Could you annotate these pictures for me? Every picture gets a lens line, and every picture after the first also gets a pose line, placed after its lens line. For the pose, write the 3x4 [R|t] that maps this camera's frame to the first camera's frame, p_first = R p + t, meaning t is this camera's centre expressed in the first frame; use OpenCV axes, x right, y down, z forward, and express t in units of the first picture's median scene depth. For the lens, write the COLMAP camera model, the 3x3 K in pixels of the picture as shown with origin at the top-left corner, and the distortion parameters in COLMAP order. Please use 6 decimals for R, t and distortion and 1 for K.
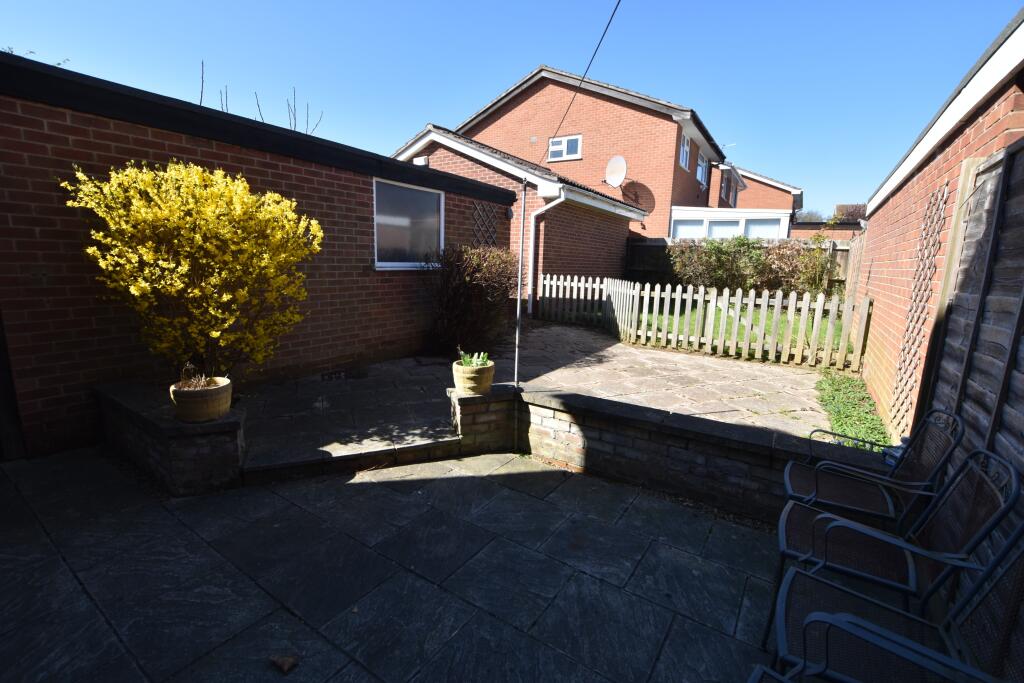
lens RADIAL K [[459.8, 0, 512.0], [0, 459.8, 341.5], [0, 0, 1]] dist [-0.000307, 0.000405]
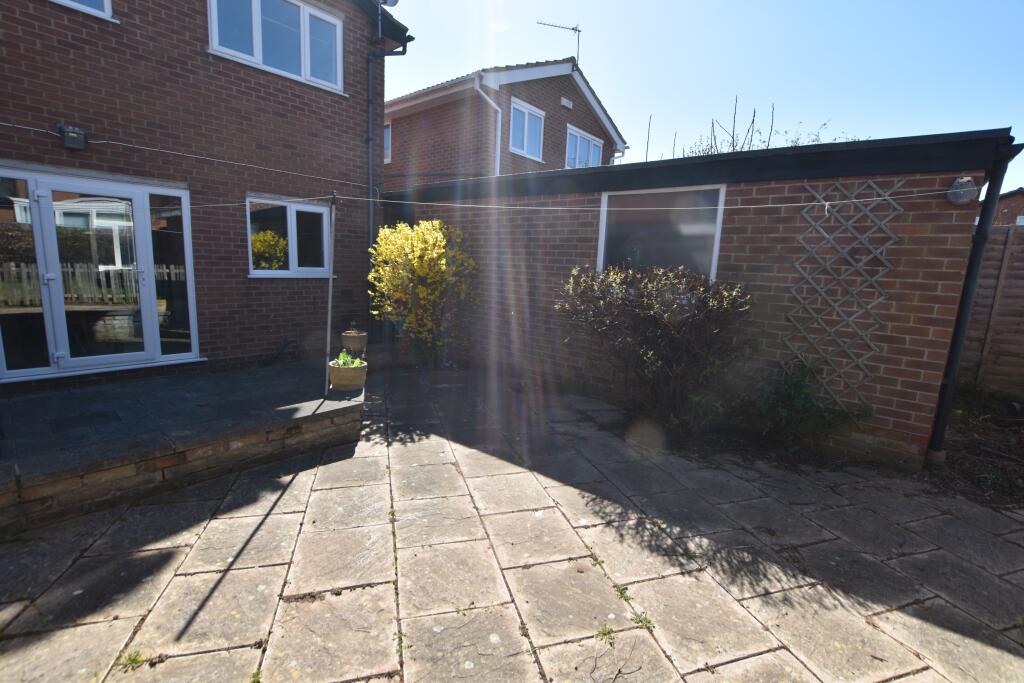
lens RADIAL K [[459.8, 0, 512.0], [0, 459.8, 341.5], [0, 0, 1]] dist [-0.000307, 0.000405]
pose [[-0.134038, 0.131801, -0.982172, 0.732107], [-0.220729, 0.962247, 0.159250, -0.207002], [0.966081, 0.238139, -0.099885, 1.129776]]
